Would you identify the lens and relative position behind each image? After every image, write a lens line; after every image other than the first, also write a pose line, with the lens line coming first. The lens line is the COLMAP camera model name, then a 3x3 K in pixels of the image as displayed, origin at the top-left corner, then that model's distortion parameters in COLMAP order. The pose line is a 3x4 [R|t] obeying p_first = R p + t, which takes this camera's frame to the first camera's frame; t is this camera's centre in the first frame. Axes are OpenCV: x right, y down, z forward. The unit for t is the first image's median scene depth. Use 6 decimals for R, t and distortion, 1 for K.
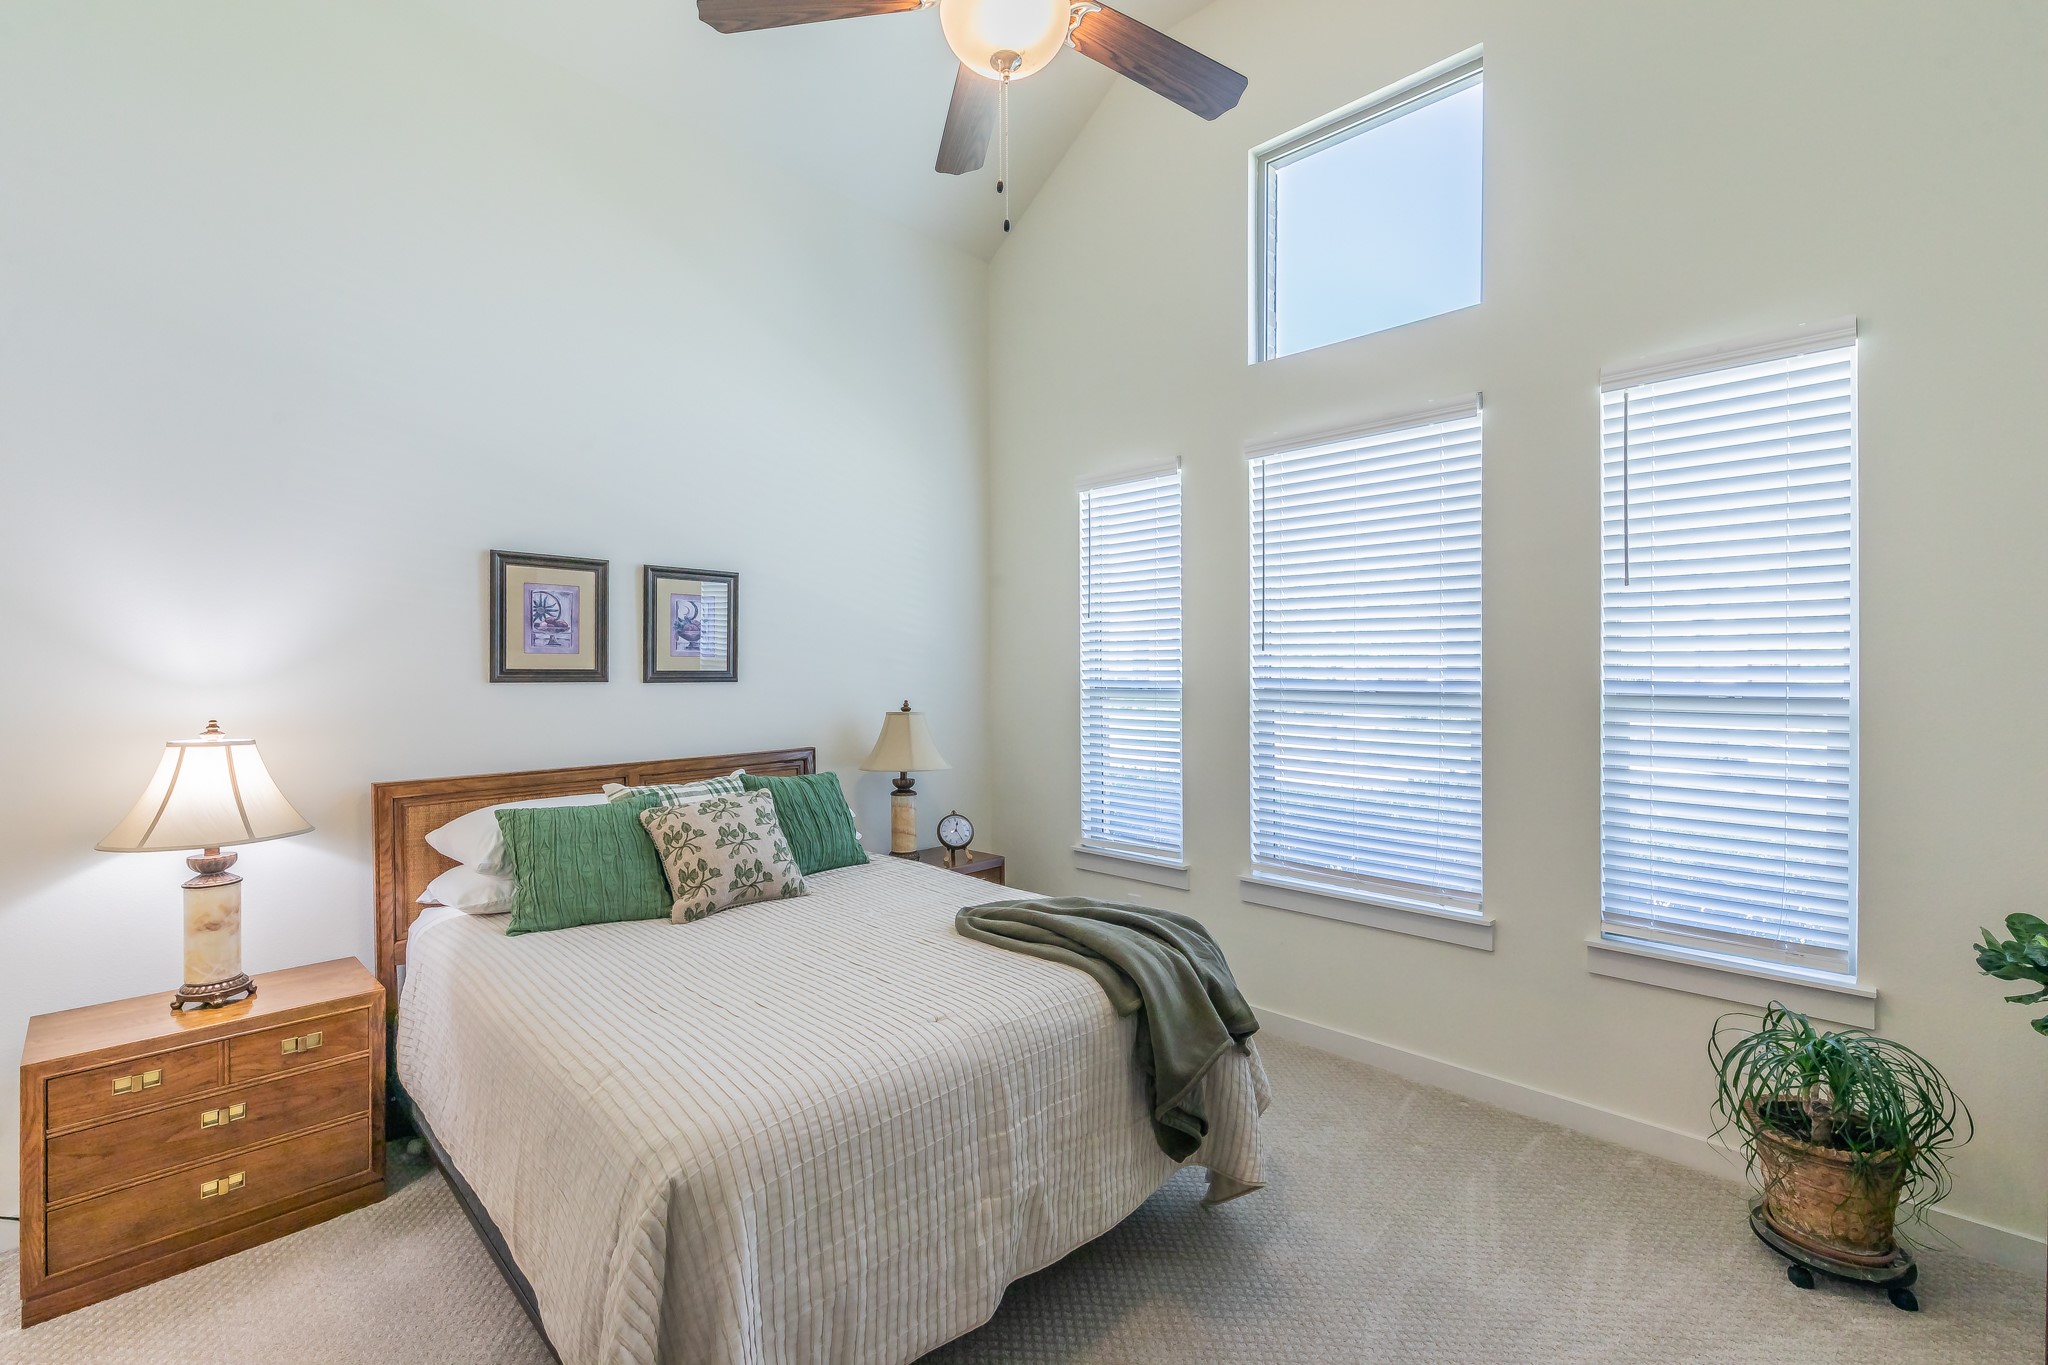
lens RADIAL K [[886.8, 0, 988.0], [0, 886.8, 678.0], [0, 0, 1]] dist [0.005613, 0.000731]
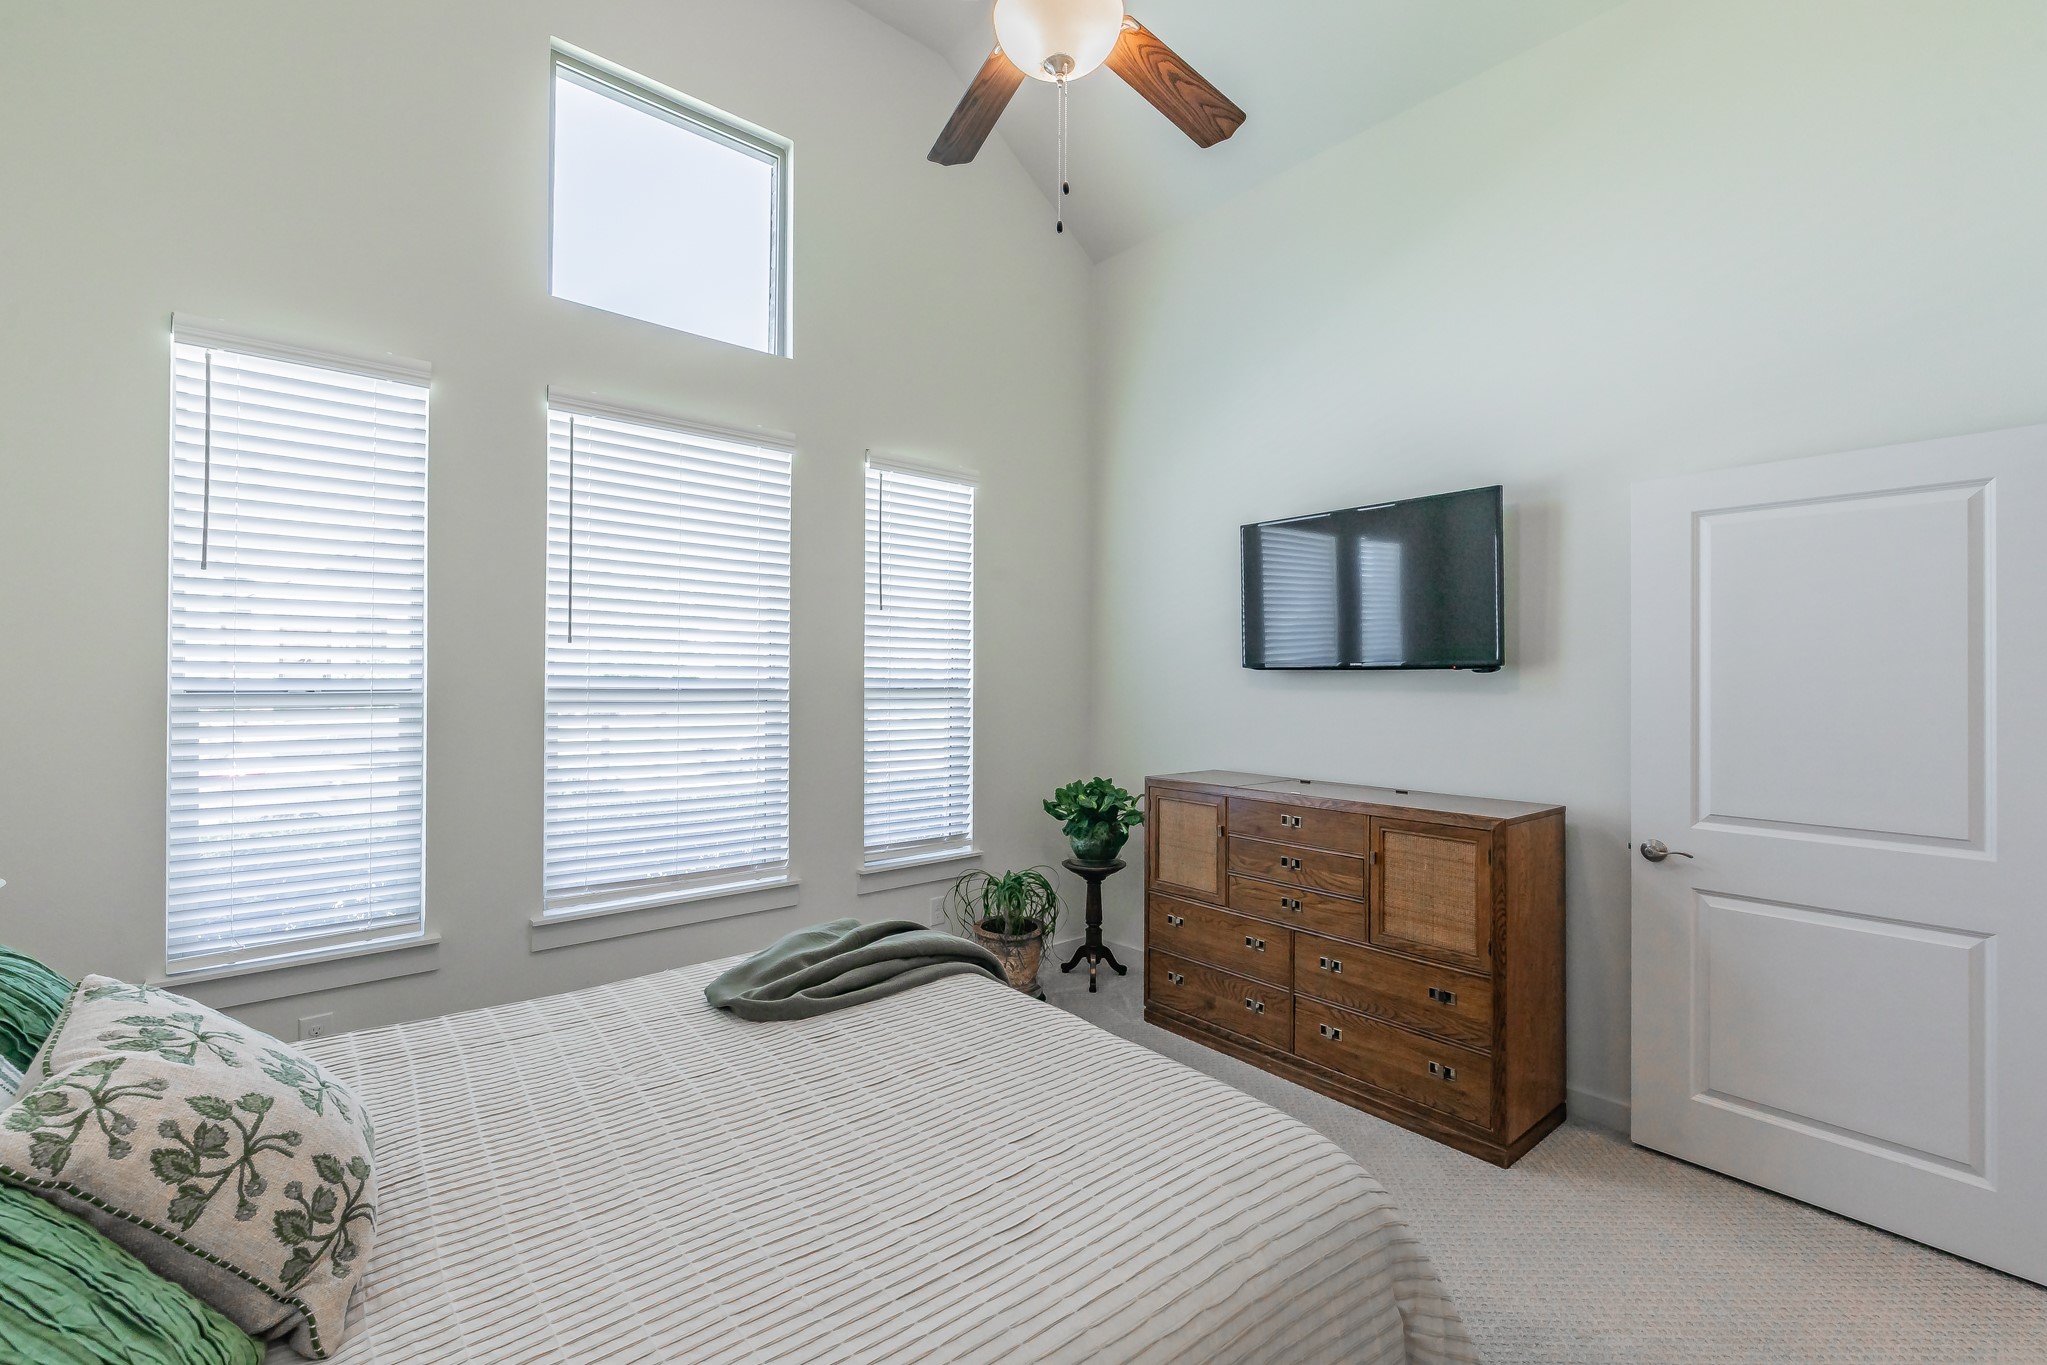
lens RADIAL K [[886.3, 0, 1034.6], [0, 886.3, 670.5], [0, 0, 1]] dist [0.005613, 0.000731]
pose [[0.090386, 0.004556, 0.995896, -0.464578], [-0.002204, 0.999988, -0.004375, -0.001817], [-0.995904, -0.001800, 0.090395, 0.456655]]
